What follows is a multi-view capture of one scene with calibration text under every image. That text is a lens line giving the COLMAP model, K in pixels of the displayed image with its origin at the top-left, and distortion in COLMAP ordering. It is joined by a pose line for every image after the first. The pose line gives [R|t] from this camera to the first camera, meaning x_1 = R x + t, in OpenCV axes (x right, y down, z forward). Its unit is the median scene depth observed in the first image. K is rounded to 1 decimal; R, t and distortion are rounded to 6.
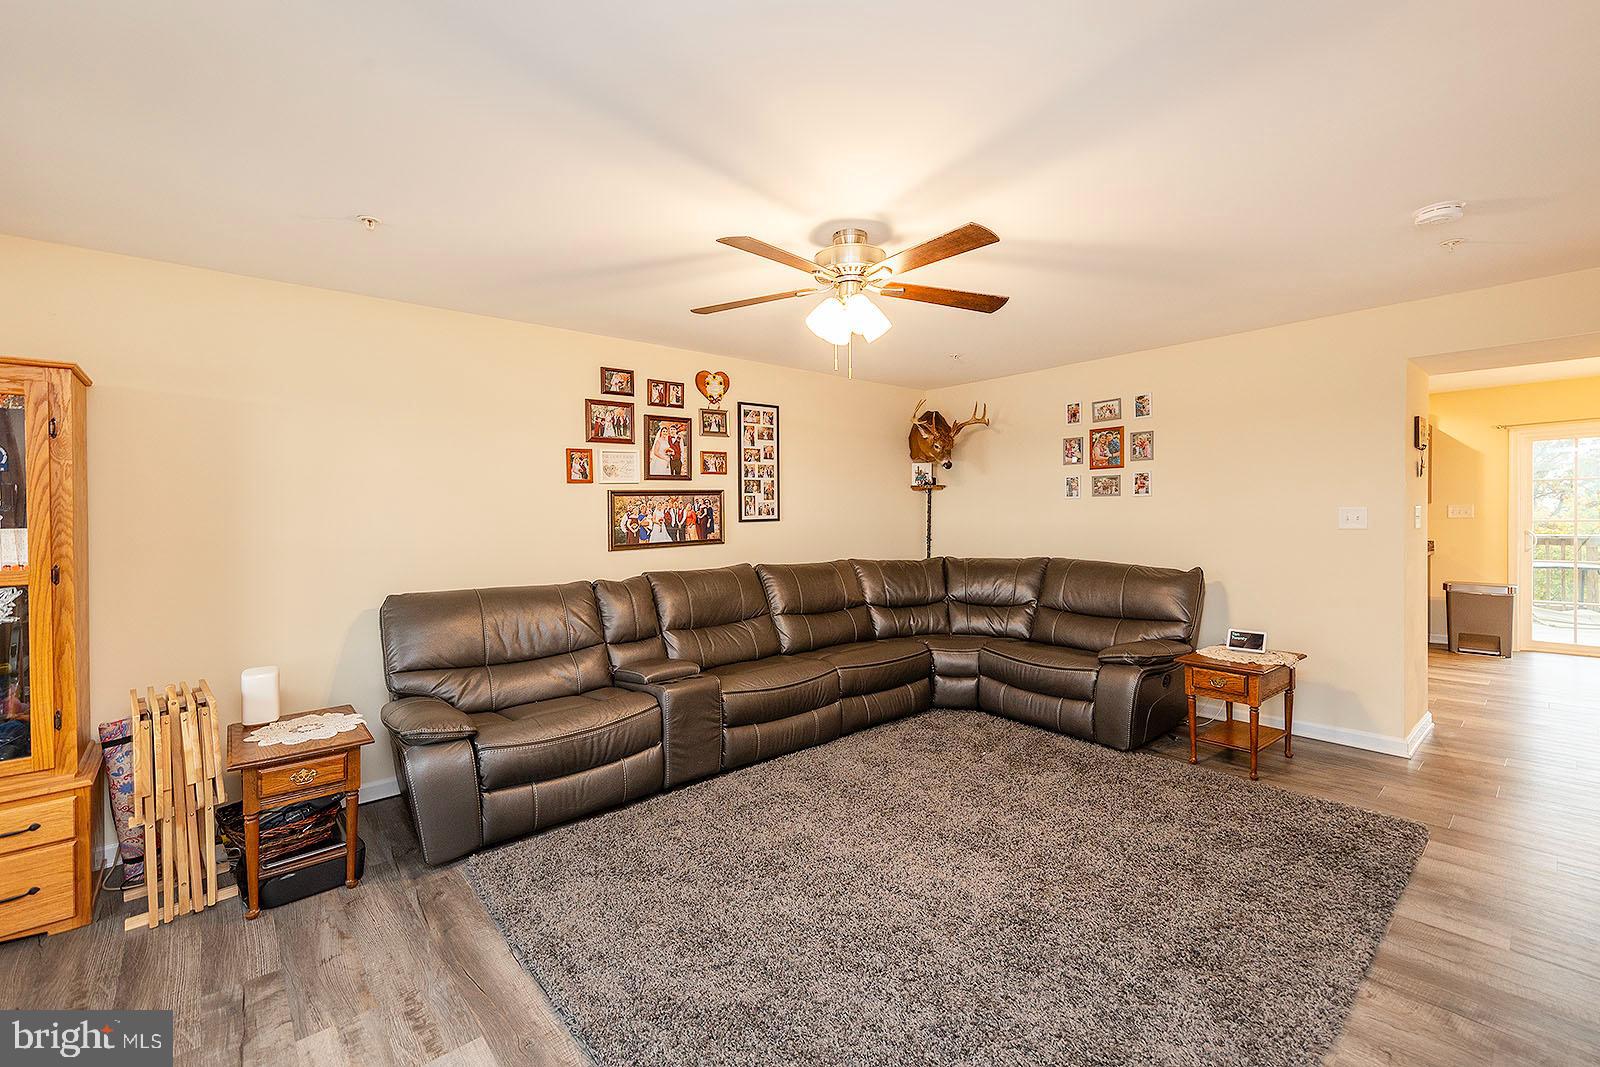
lens RADIAL K [[682.0, 0, 798.6], [0, 682.0, 527.5], [0, 0, 1]] dist [0.010862, -0.004372]
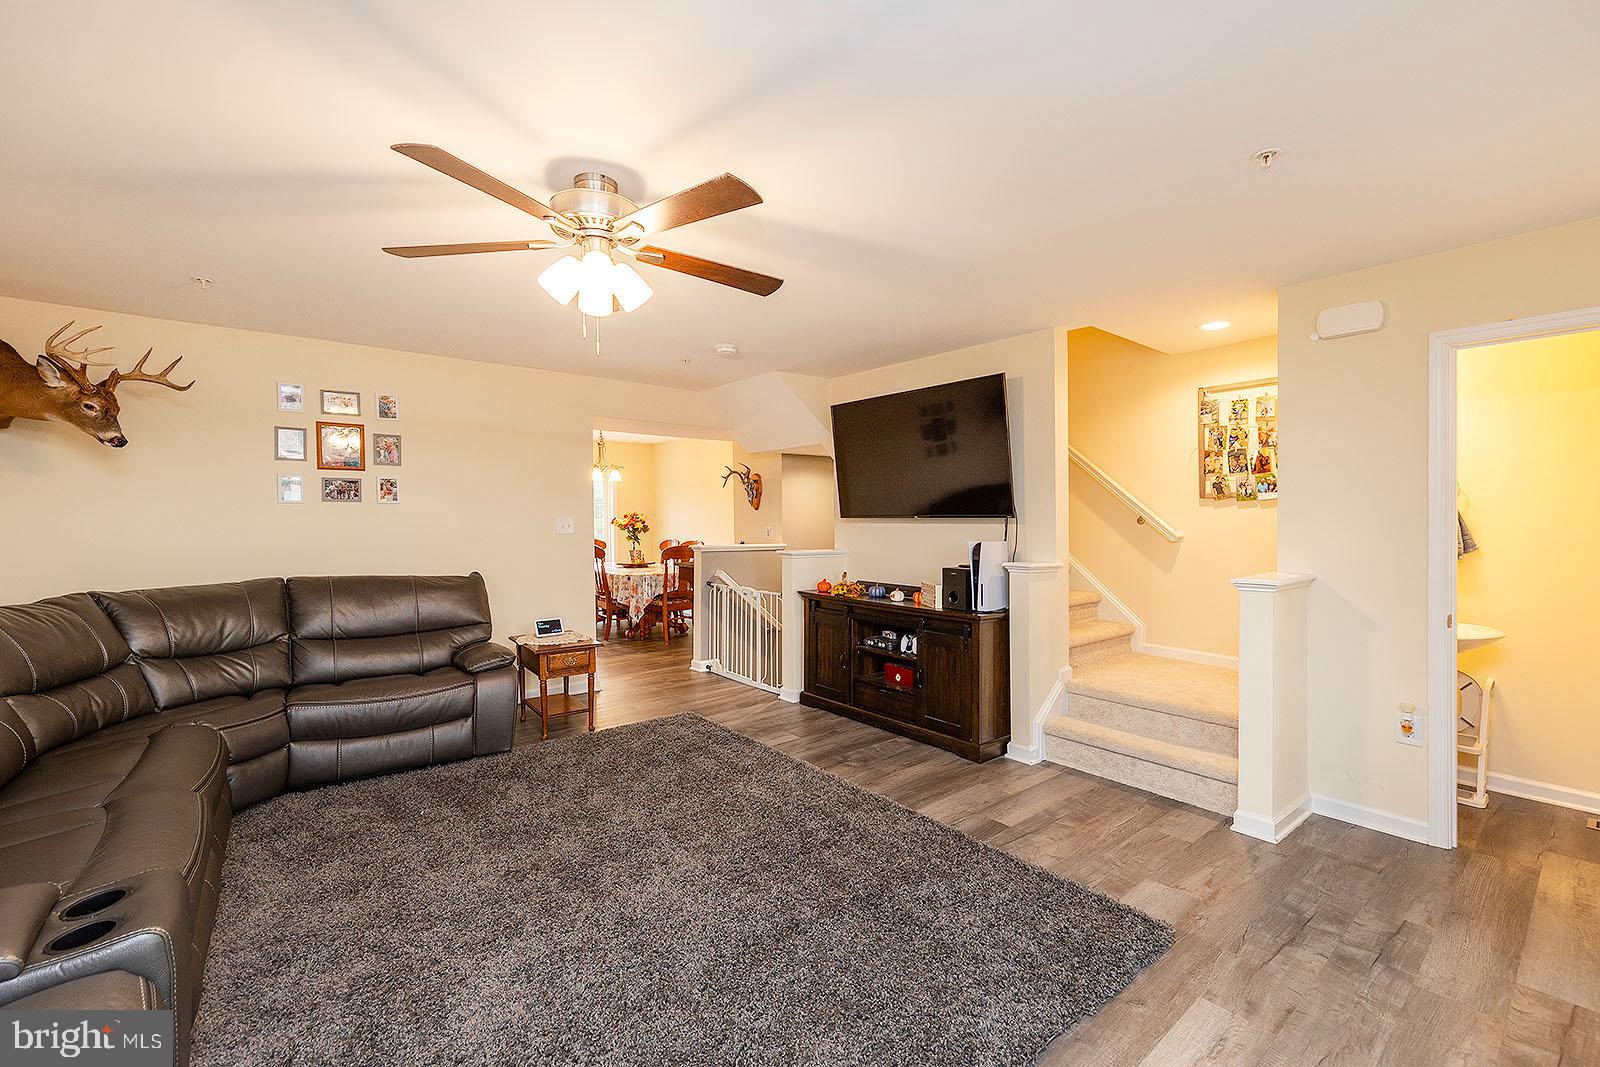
lens RADIAL K [[682.0, 0, 800.2], [0, 682.0, 526.8], [0, 0, 1]] dist [0.010862, -0.004372]
pose [[0.021962, 0.000947, 0.999758, -0.436211], [0.022003, 0.999757, -0.001430, 0.000332], [-0.999517, 0.022029, 0.021935, 0.427618]]
